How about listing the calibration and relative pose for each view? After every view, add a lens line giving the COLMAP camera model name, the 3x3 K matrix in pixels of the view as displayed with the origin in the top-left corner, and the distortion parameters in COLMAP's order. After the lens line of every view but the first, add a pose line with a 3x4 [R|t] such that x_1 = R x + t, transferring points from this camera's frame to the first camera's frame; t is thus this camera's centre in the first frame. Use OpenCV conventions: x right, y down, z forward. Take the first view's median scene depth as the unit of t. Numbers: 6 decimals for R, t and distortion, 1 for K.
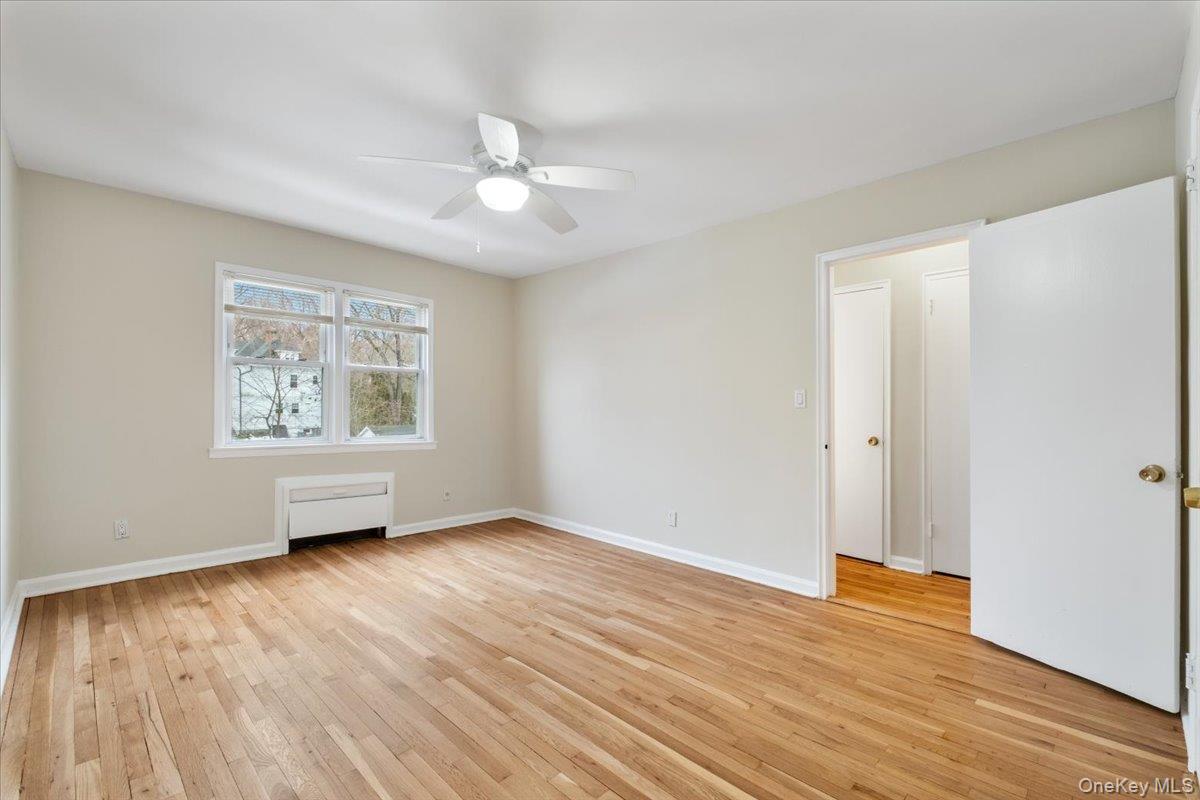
lens RADIAL K [[536.8, 0, 600.0], [0, 536.8, 400.0], [0, 0, 1]] dist [0.001302, -0.000359]
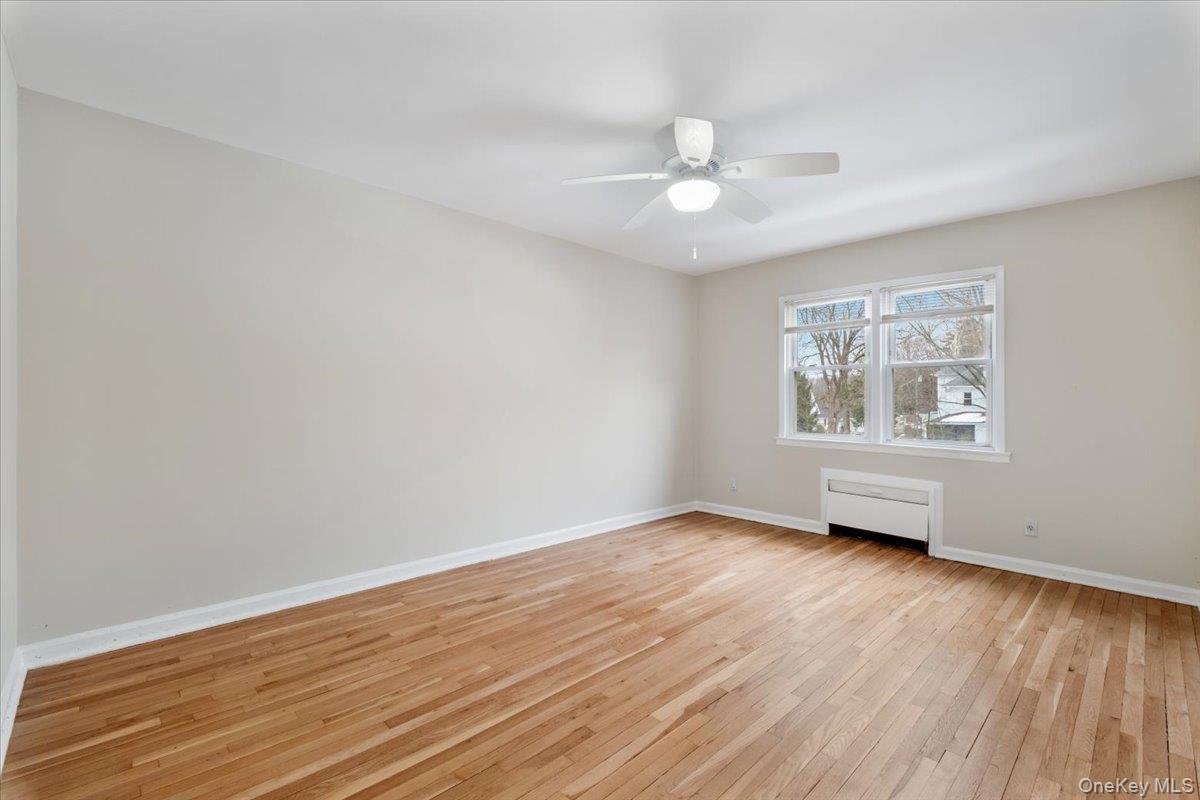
lens RADIAL K [[513.1, 0, 607.0], [0, 513.1, 395.0], [0, 0, 1]] dist [-0.001673, -0.001123]
pose [[-0.016258, -0.026088, -0.999527, 0.620925], [0.004672, 0.999647, -0.026167, 0.018174], [0.999857, -0.005096, -0.016131, 0.658026]]
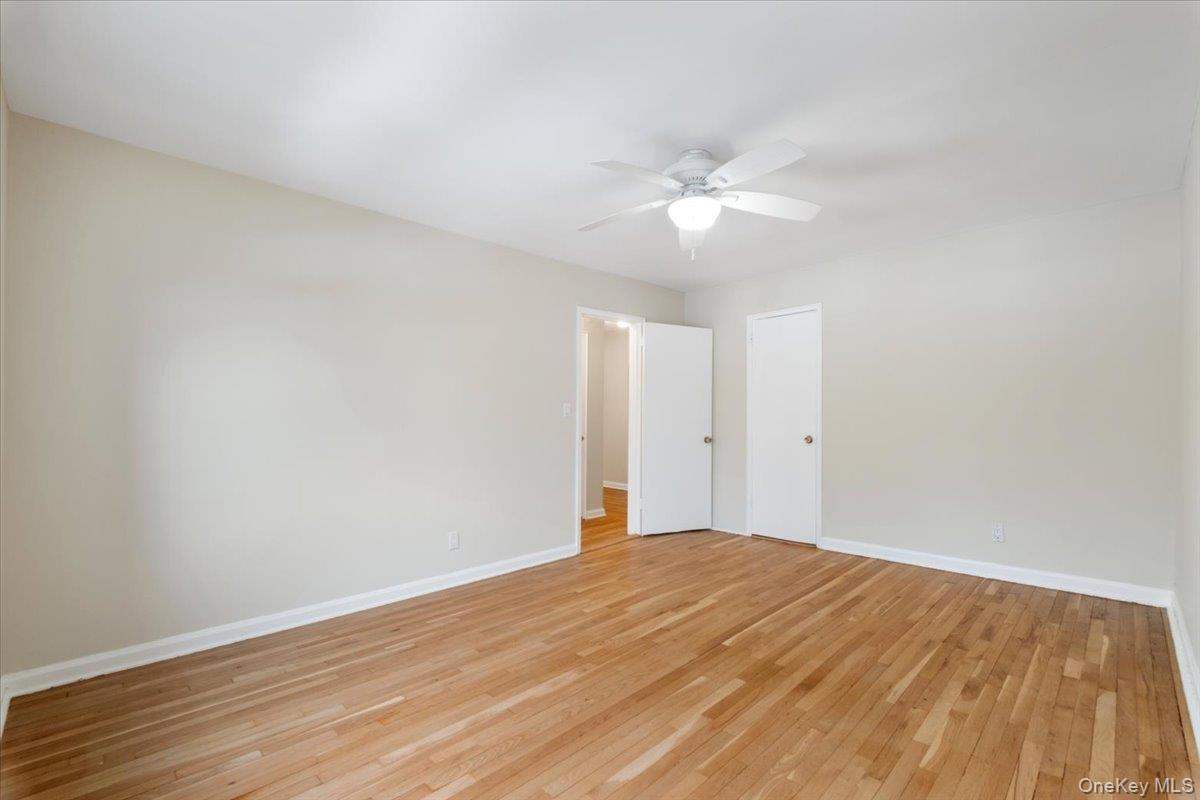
lens RADIAL K [[513.1, 0, 607.0], [0, 513.1, 395.0], [0, 0, 1]] dist [-0.001673, -0.001123]
pose [[0.000635, 0.031285, 0.999510, -0.904261], [-0.004265, 0.999502, -0.031282, -0.000170], [-0.999991, -0.004243, 0.000768, 0.902733]]
